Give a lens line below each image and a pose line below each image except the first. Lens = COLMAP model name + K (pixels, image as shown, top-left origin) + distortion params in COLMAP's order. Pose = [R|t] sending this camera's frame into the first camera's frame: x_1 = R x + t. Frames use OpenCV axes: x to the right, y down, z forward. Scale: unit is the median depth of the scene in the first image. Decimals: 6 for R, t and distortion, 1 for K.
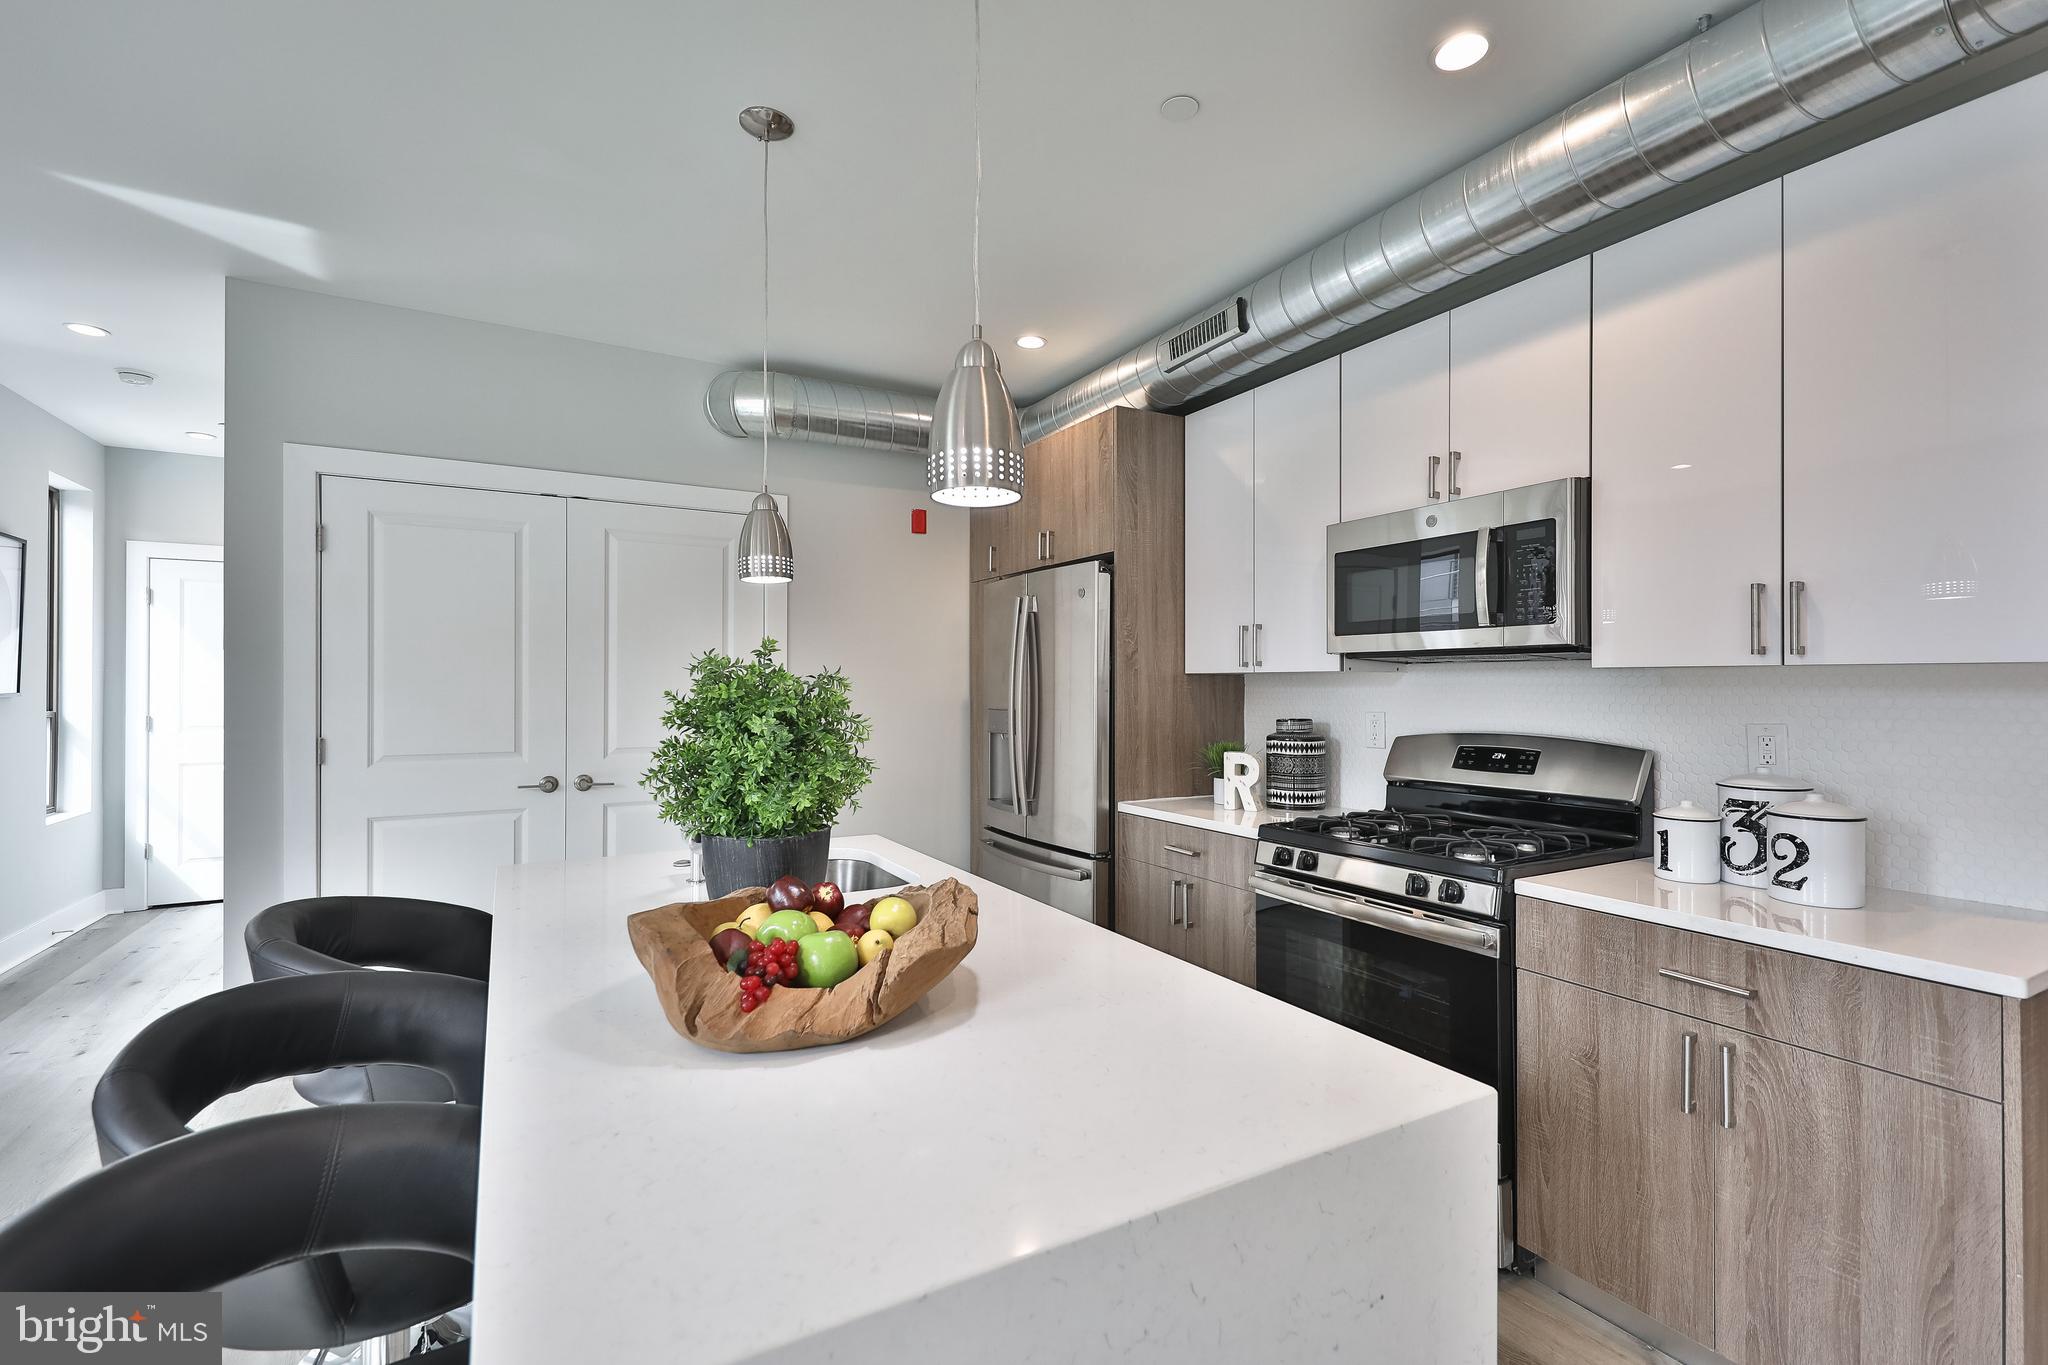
lens RADIAL K [[897.6, 0, 1025.9], [0, 897.6, 685.9], [0, 0, 1]] dist [0.002683, -0.000962]
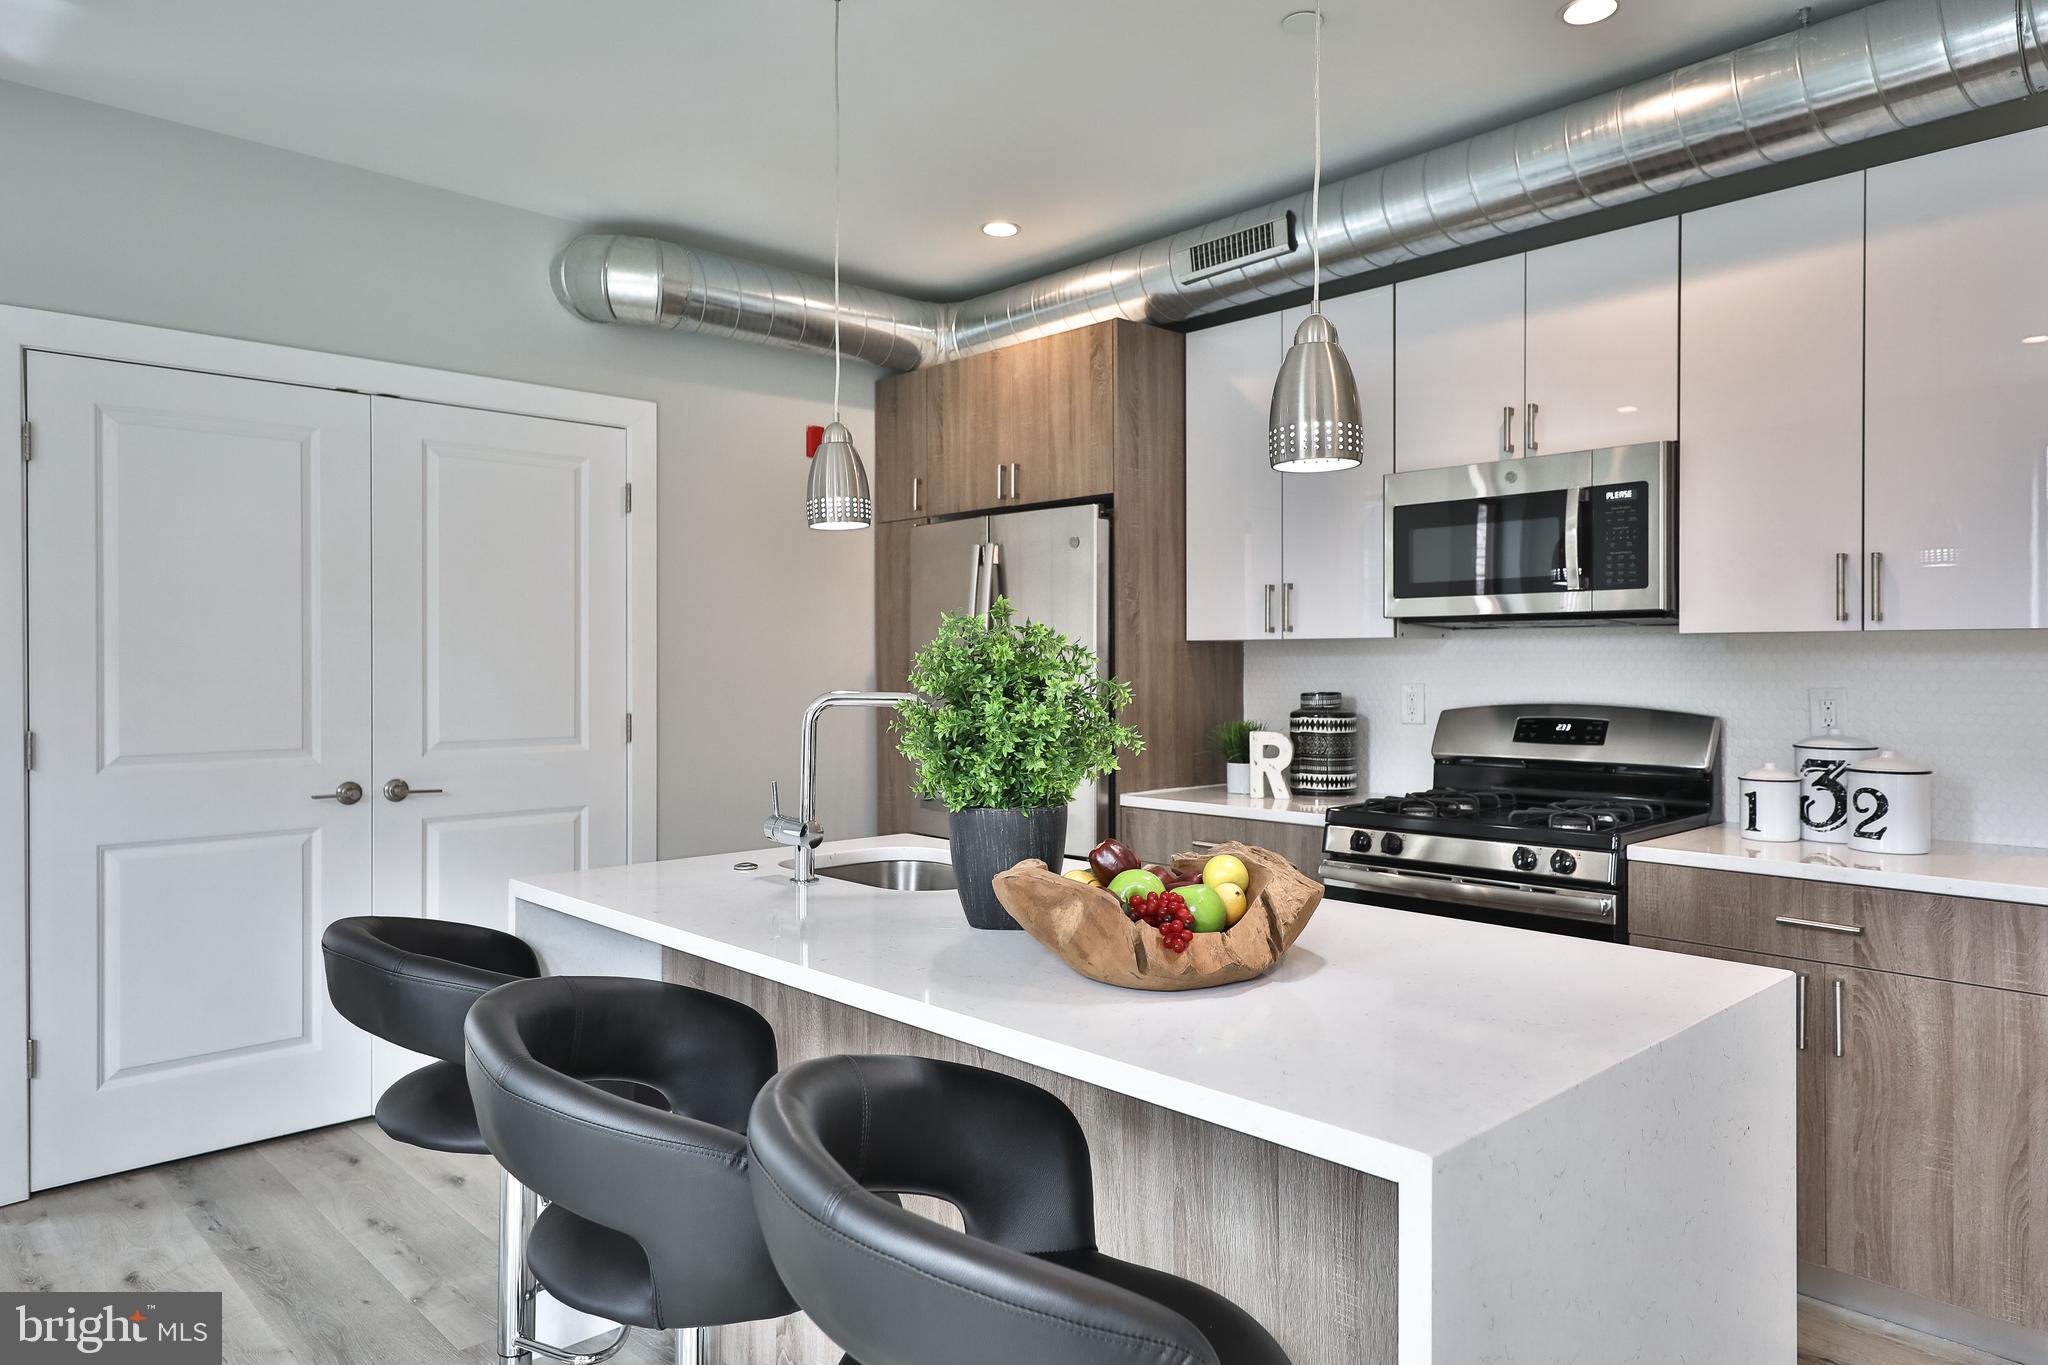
lens RADIAL K [[1279.6, 0, 1023.4], [0, 1279.6, 673.6], [0, 0, 1]] dist [0.005918, 0.005474]
pose [[0.971715, -0.004846, 0.236109, -0.387823], [0.002775, 0.999955, 0.009103, 0.008949], [-0.236142, -0.008190, 0.971684, -0.194550]]
